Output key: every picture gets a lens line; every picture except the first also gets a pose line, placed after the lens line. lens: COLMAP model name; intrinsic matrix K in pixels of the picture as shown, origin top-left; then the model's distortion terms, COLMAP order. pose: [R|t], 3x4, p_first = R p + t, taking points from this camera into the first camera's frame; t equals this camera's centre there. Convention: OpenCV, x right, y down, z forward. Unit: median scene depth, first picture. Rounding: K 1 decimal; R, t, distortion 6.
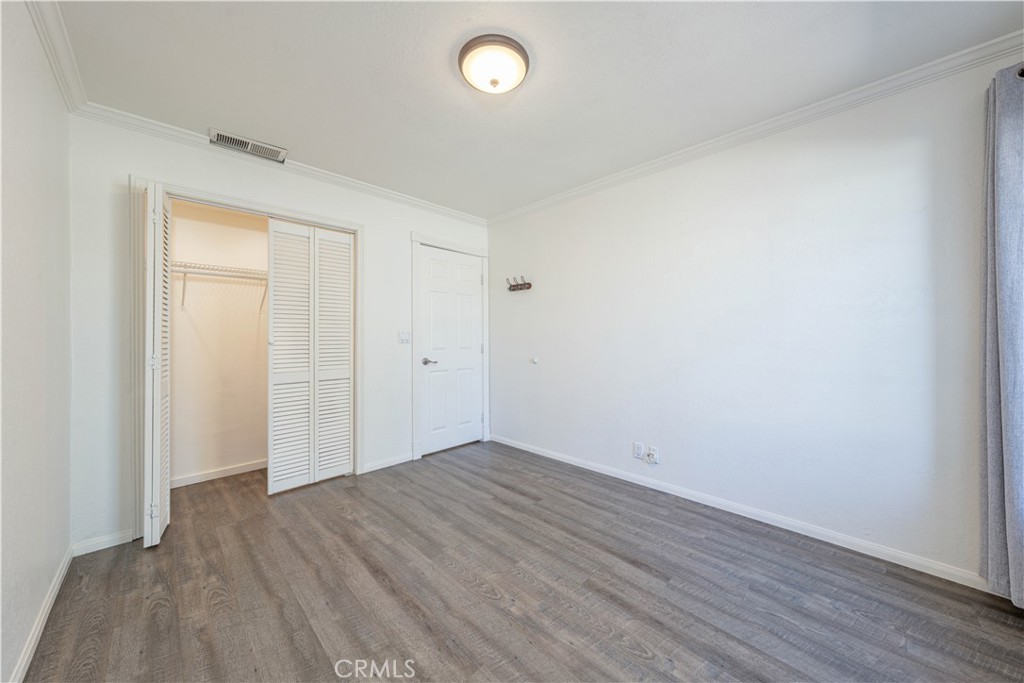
lens RADIAL K [[347.9, 0, 520.5], [0, 347.9, 338.0], [0, 0, 1]] dist [0.015765, 0.000034]
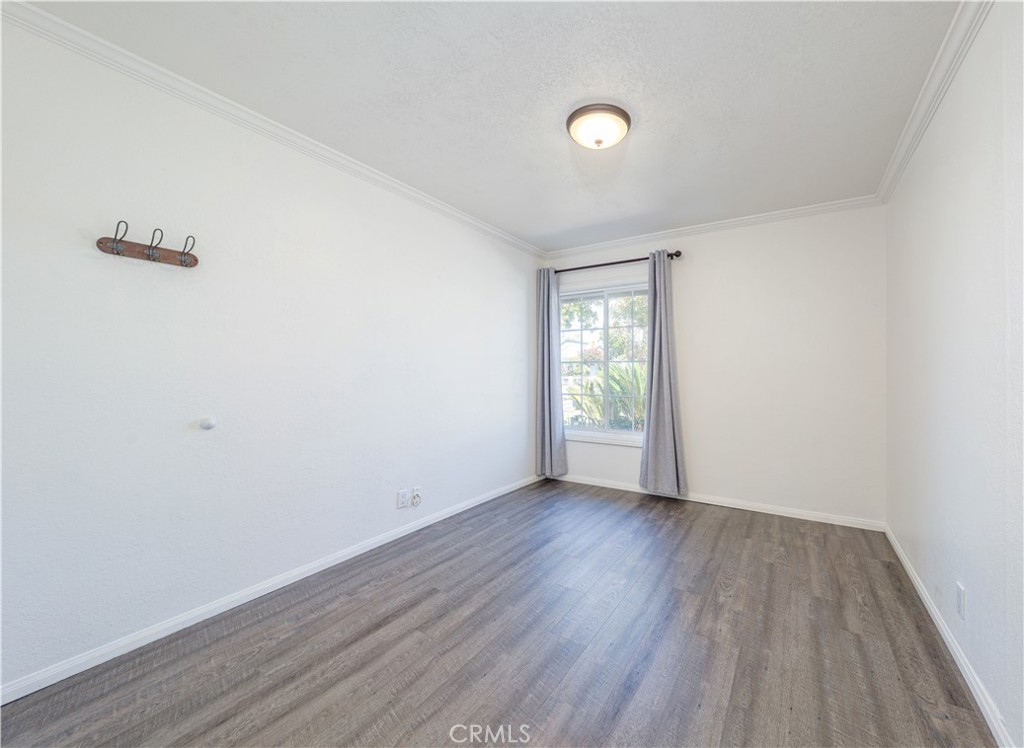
lens RADIAL K [[442.6, 0, 517.3], [0, 442.6, 378.7], [0, 0, 1]] dist [0.016792, 0.000306]
pose [[-0.212402, -0.008825, 0.977143, -0.980267], [-0.002180, 0.999961, 0.008558, -0.002440], [-0.977180, -0.000313, -0.212413, 1.096024]]
